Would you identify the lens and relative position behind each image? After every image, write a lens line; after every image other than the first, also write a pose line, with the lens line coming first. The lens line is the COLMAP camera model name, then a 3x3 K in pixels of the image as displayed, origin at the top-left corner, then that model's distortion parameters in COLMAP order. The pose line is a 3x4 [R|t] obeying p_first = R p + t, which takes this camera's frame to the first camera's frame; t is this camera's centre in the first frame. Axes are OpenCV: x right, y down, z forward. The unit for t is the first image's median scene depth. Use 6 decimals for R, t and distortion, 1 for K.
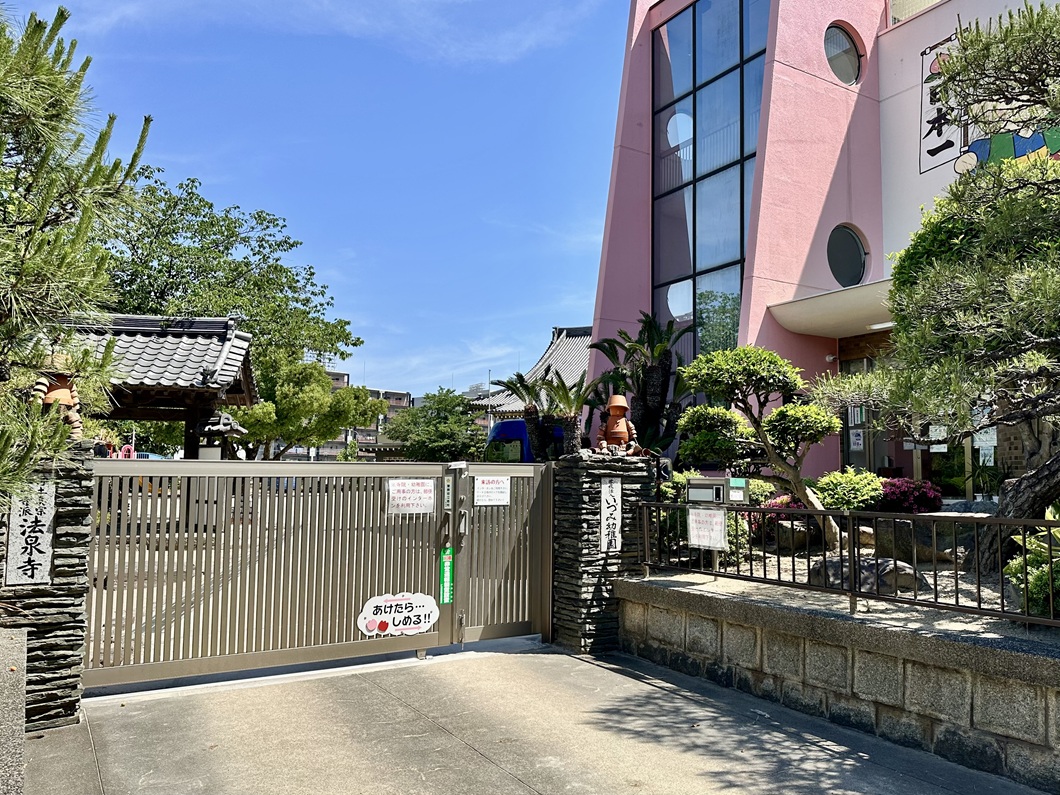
lens RADIAL K [[814.5, 0, 530.0], [0, 814.5, 397.5], [0, 0, 1]] dist [0.000422, -0.000404]
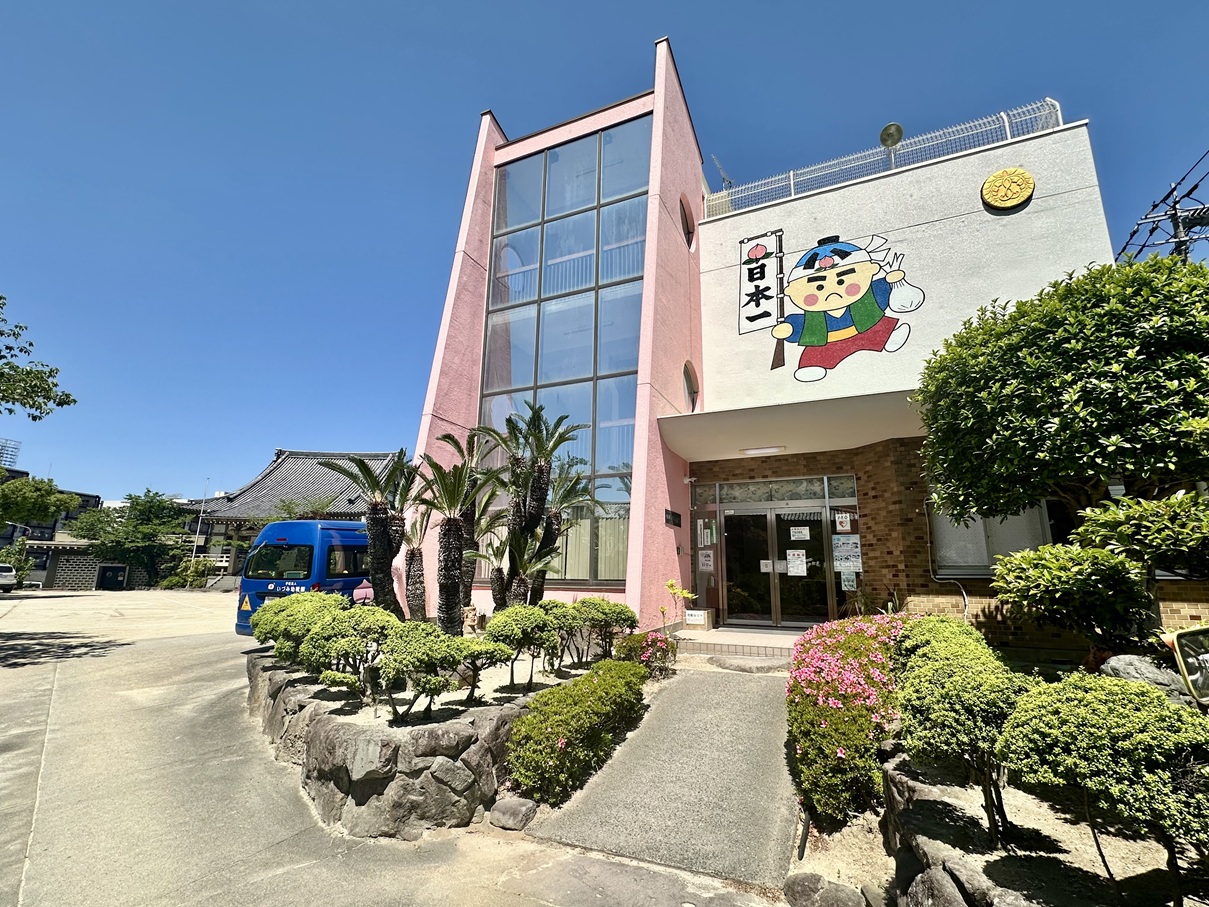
lens RADIAL K [[561.5, 0, 604.5], [0, 561.5, 453.5], [0, 0, 1]] dist [-0.016302, -0.000248]
pose [[0.826994, 0.137082, 0.545243, -0.106616], [-0.067813, 0.987060, -0.145305, 0.028934], [-0.558107, 0.083192, 0.825588, 0.459788]]
